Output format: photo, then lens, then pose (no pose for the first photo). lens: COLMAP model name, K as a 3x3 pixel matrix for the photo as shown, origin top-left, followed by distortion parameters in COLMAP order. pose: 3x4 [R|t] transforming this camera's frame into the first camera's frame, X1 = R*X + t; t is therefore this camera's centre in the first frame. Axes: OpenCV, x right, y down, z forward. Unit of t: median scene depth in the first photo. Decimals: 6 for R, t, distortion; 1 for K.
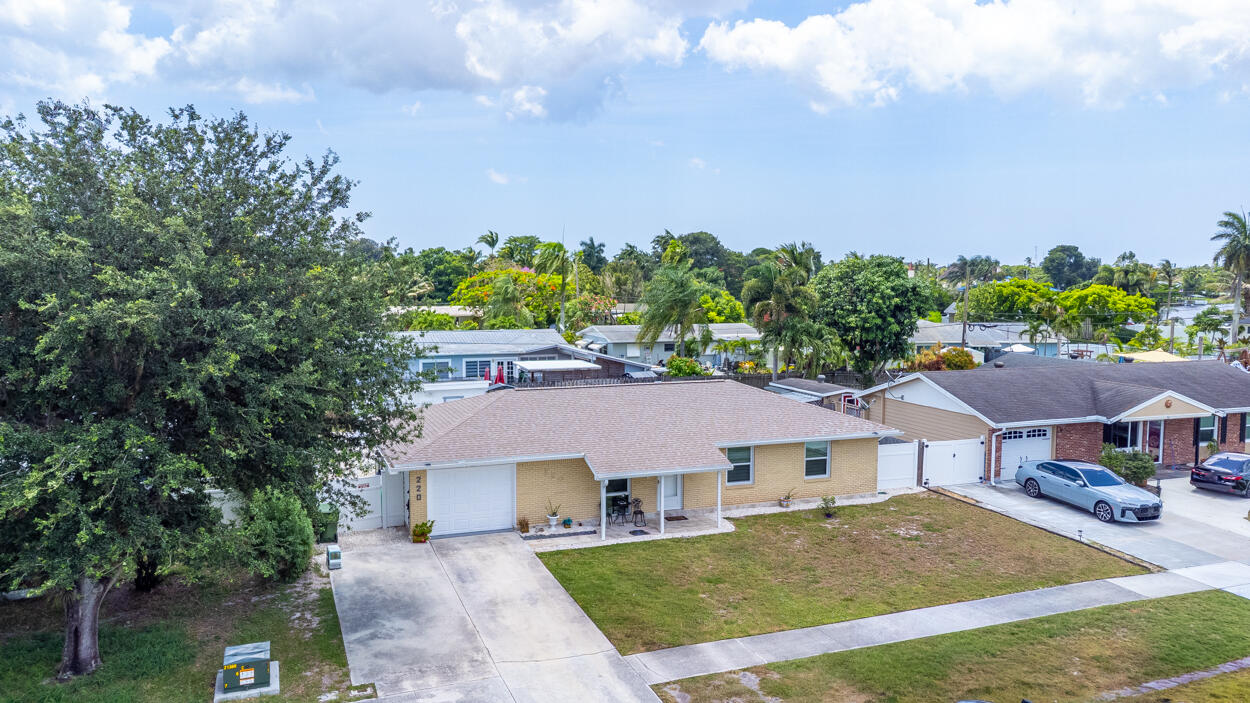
lens RADIAL K [[931.8, 0, 623.4], [0, 931.8, 349.2], [0, 0, 1]] dist [0.025668, 0.030242]
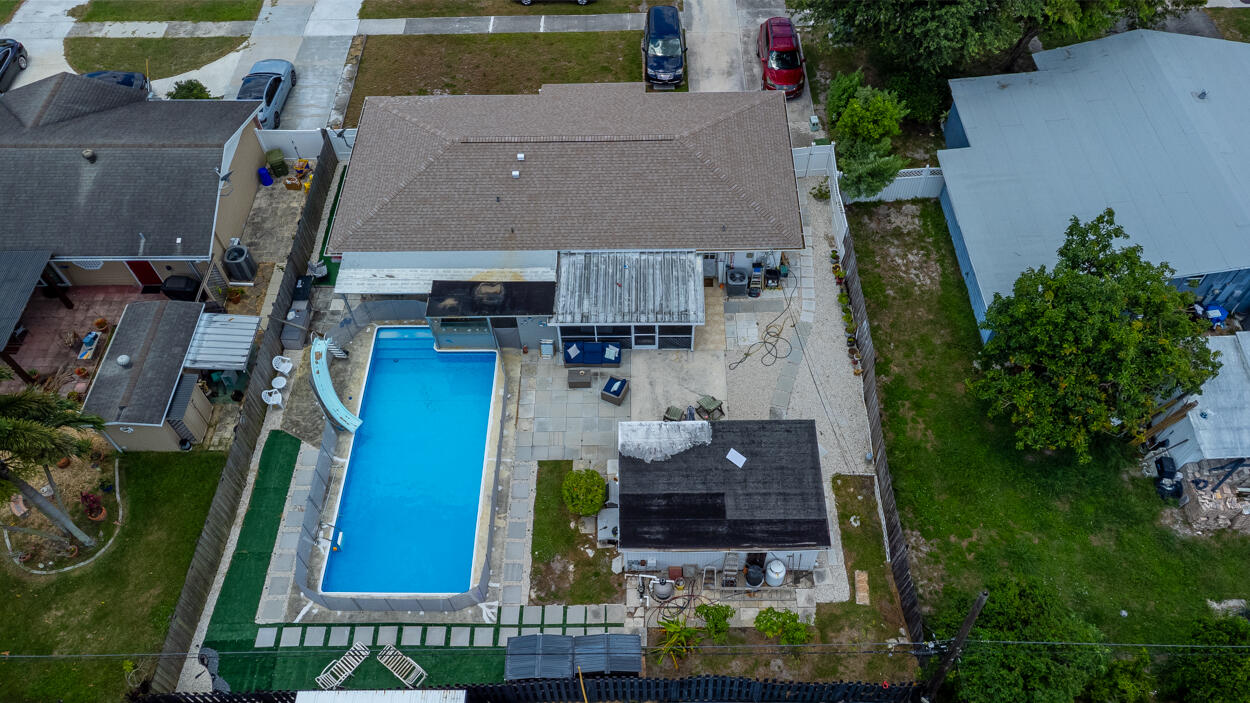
lens RADIAL K [[931.8, 0, 623.4], [0, 931.8, 349.2], [0, 0, 1]] dist [0.025668, 0.030242]
pose [[-0.929793, -0.282800, 0.235602, -0.428757], [0.055098, 0.525936, 0.848738, -0.830993], [-0.363935, 0.802132, -0.473430, 1.902786]]
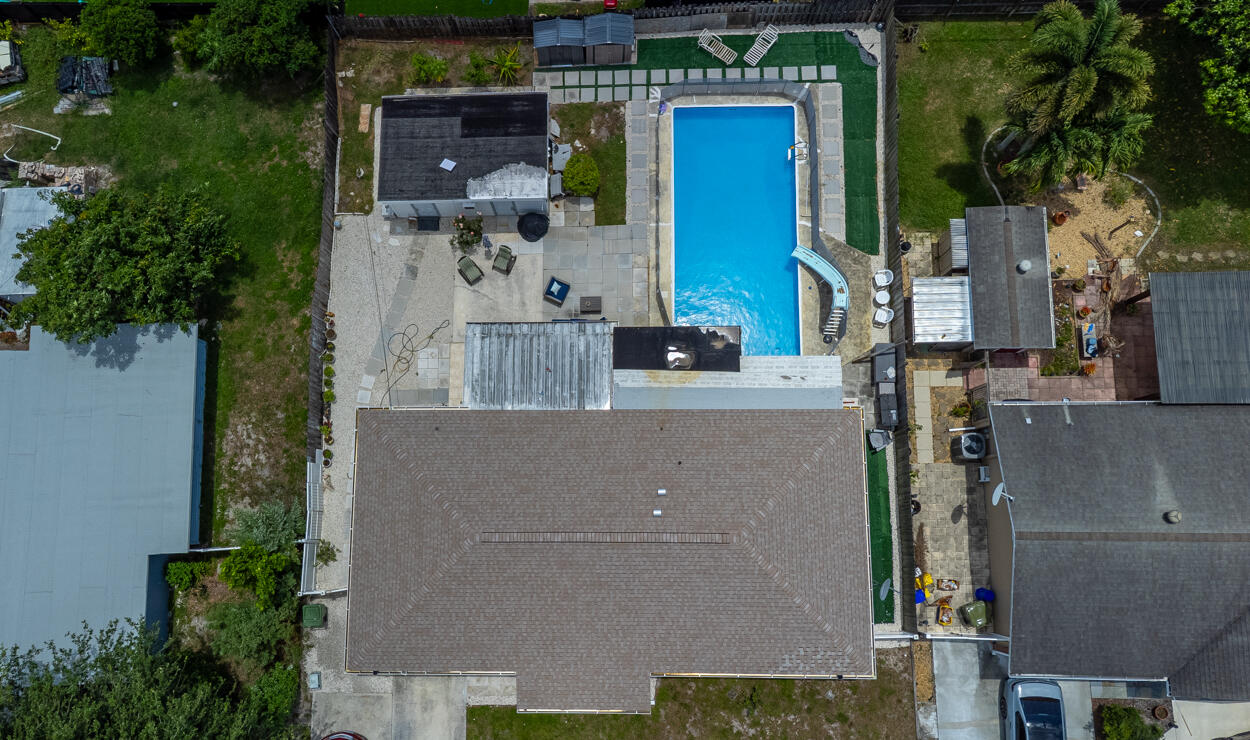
lens RADIAL K [[1012.9, 0, 576.5], [0, 1012.9, 368.9], [0, 0, 1]] dist [0.090601, -0.167537]
pose [[0.930560, 0.350374, -0.106285, 0.024744], [0.019669, 0.242028, 0.970070, -1.092634], [0.365611, -0.904798, 0.218330, 1.052845]]
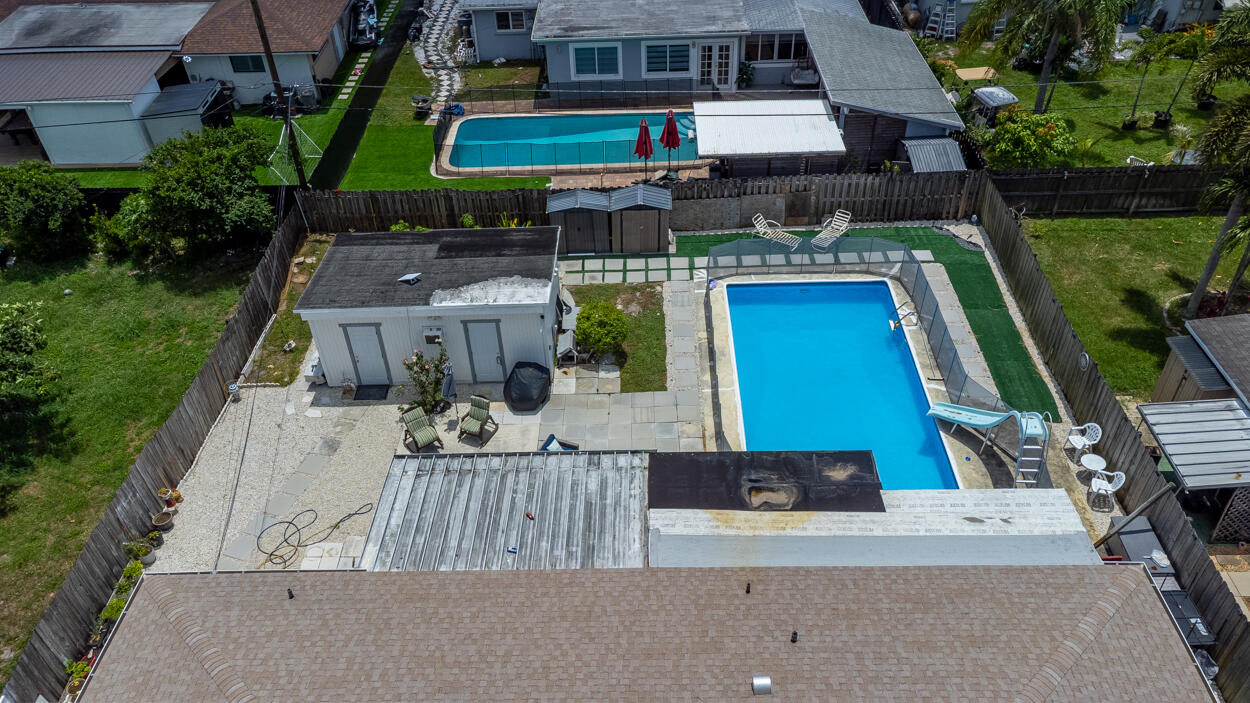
lens RADIAL K [[931.5, 0, 625.0], [0, 931.5, 351.5], [0, 0, 1]] dist [0.045807, 0.009845]
pose [[0.928303, 0.207192, -0.308749, 0.087627], [0.004774, 0.823649, 0.567079, -0.345151], [0.371795, -0.527895, 0.763607, 0.920825]]
